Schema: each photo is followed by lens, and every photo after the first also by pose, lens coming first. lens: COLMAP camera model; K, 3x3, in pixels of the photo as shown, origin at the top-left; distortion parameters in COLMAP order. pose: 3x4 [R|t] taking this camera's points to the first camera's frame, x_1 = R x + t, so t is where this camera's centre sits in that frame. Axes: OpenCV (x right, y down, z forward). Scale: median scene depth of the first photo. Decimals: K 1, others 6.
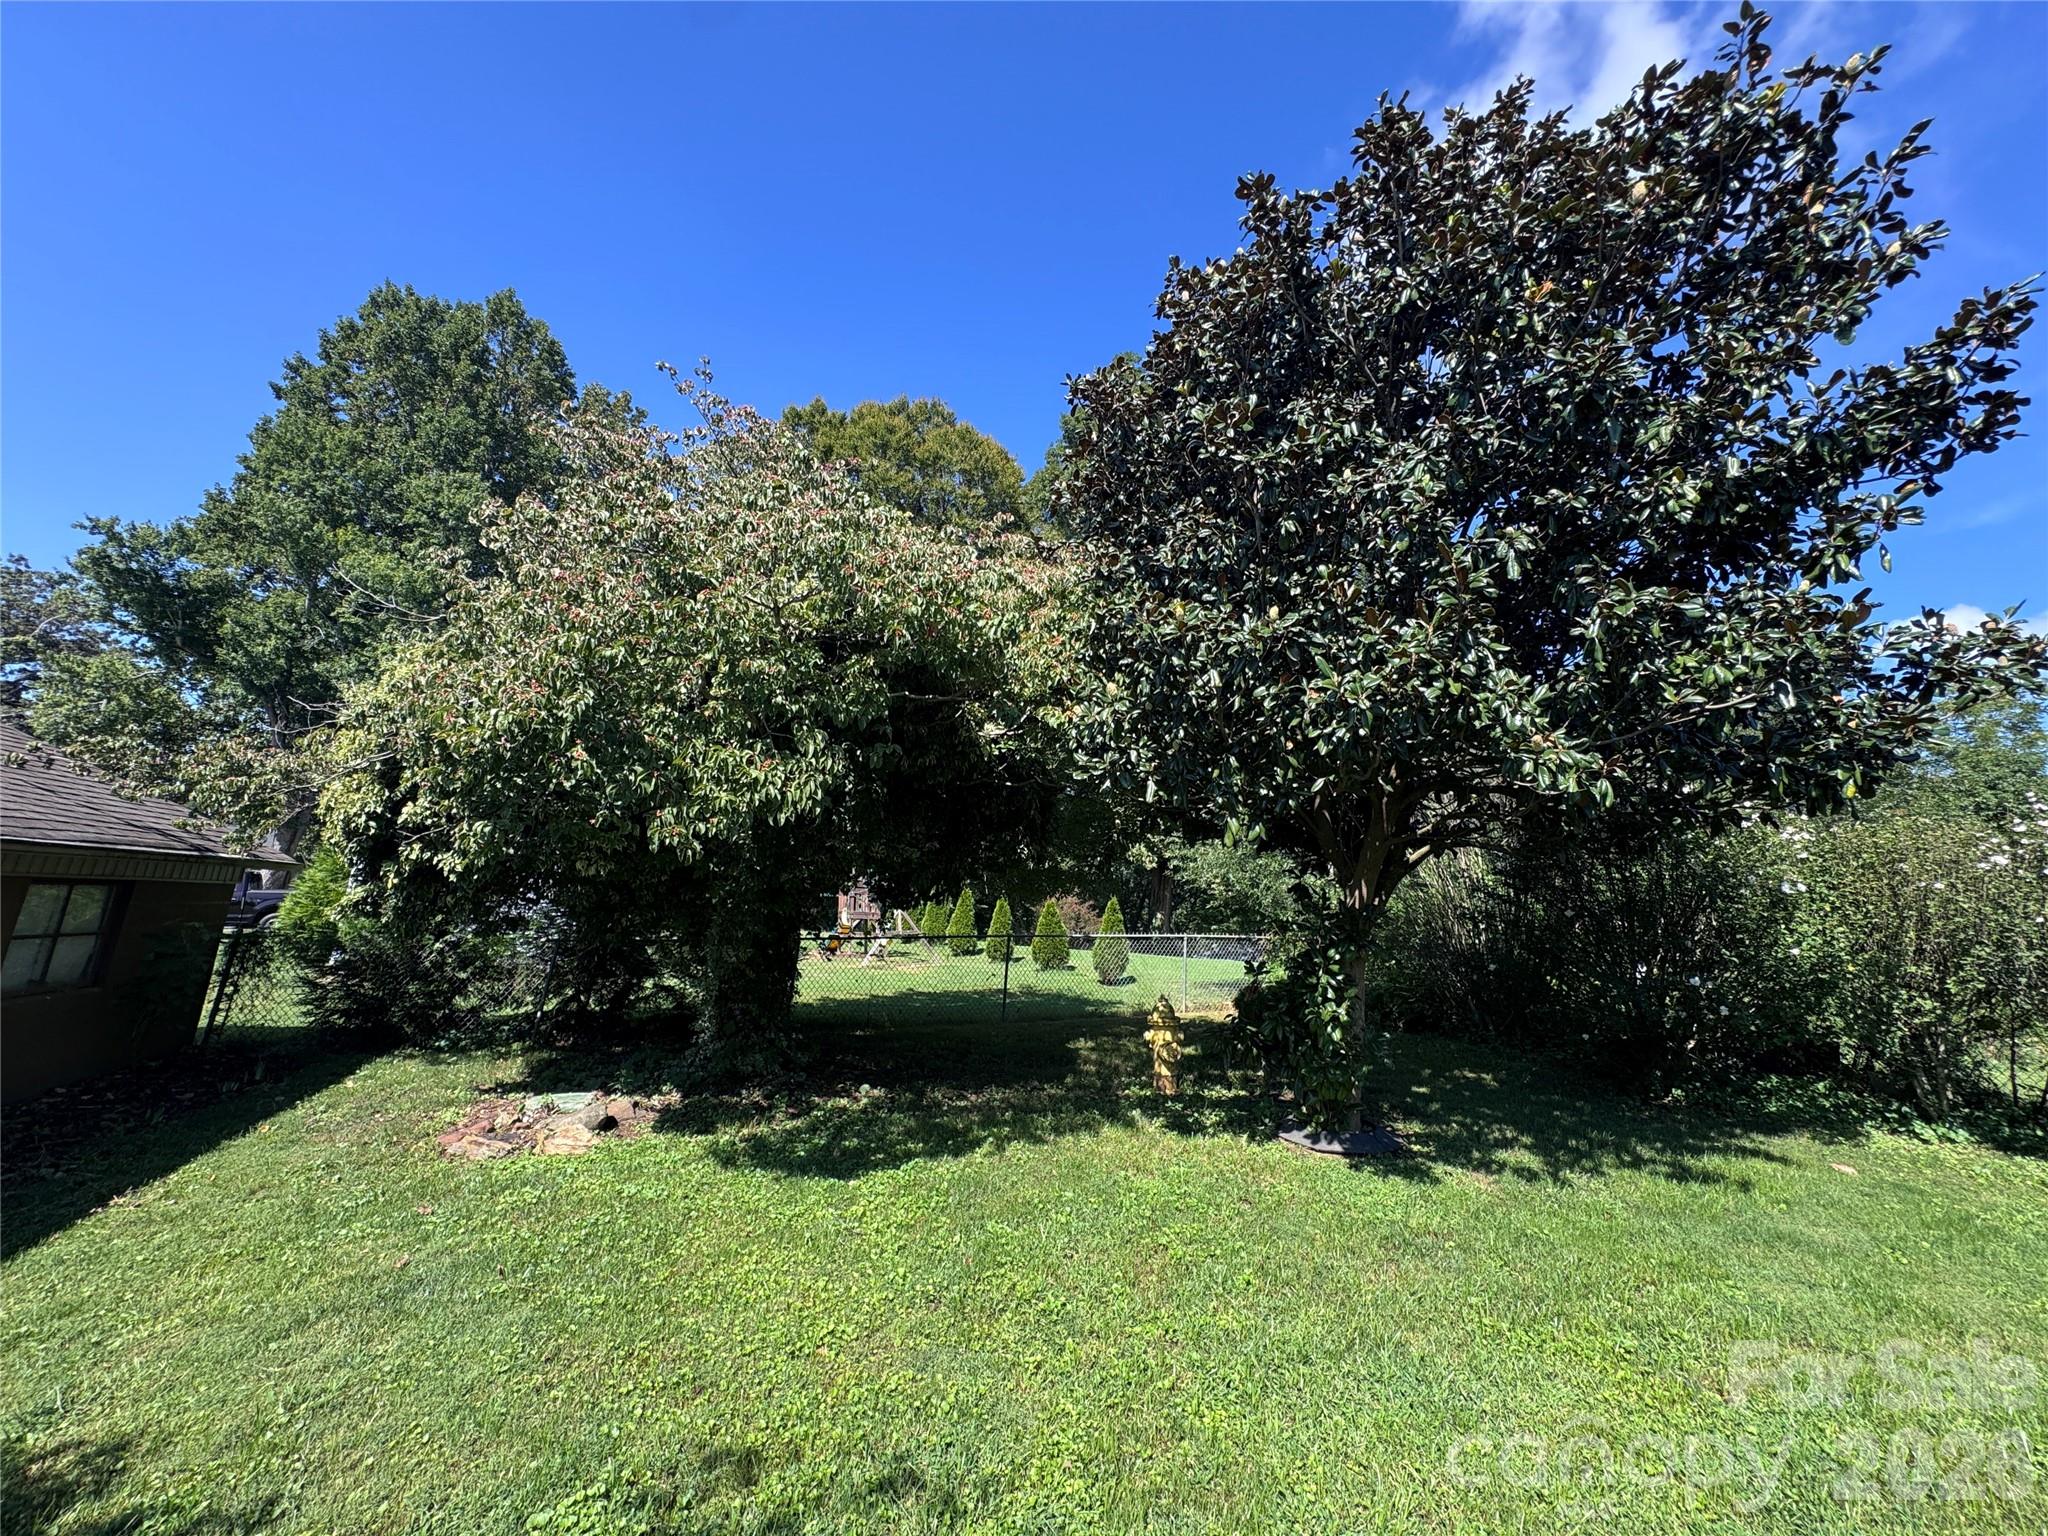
lens RADIAL K [[816.4, 0, 1024.9], [0, 816.4, 765.7], [0, 0, 1]] dist [-0.000629, 0.000286]
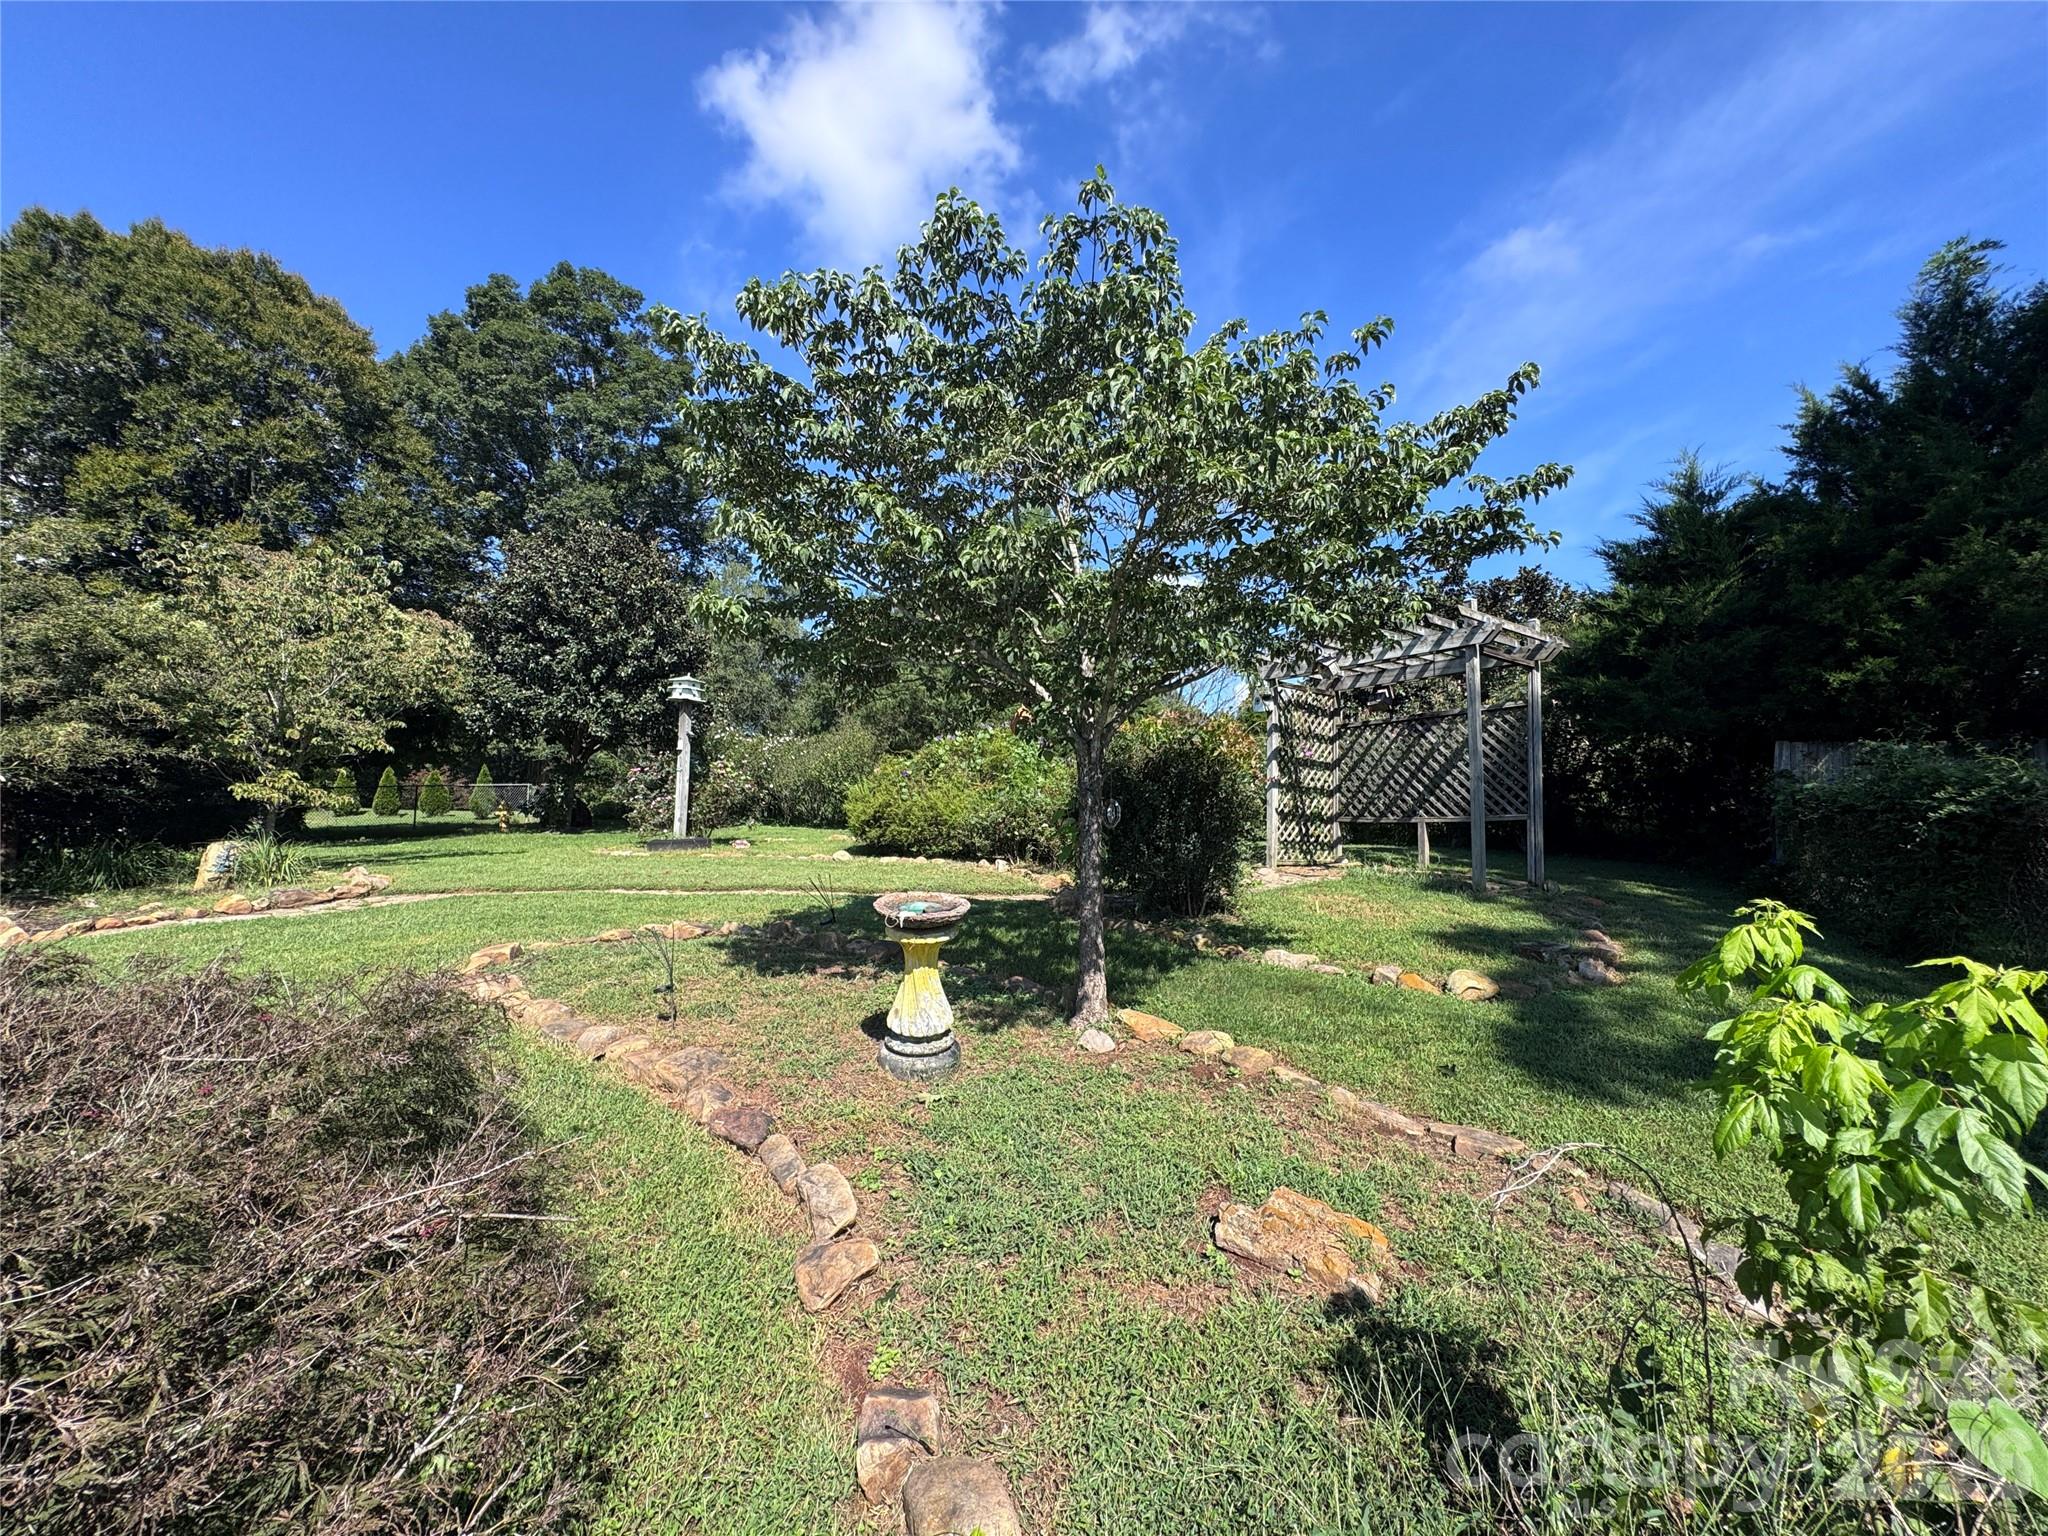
lens RADIAL K [[816.4, 0, 1030.8], [0, 816.4, 761.7], [0, 0, 1]] dist [-0.000629, 0.000286]
pose [[0.772280, -0.014834, 0.635109, -0.083037], [-0.079337, 0.989649, 0.119587, -0.126445], [-0.630309, -0.142742, 0.763109, -0.906500]]
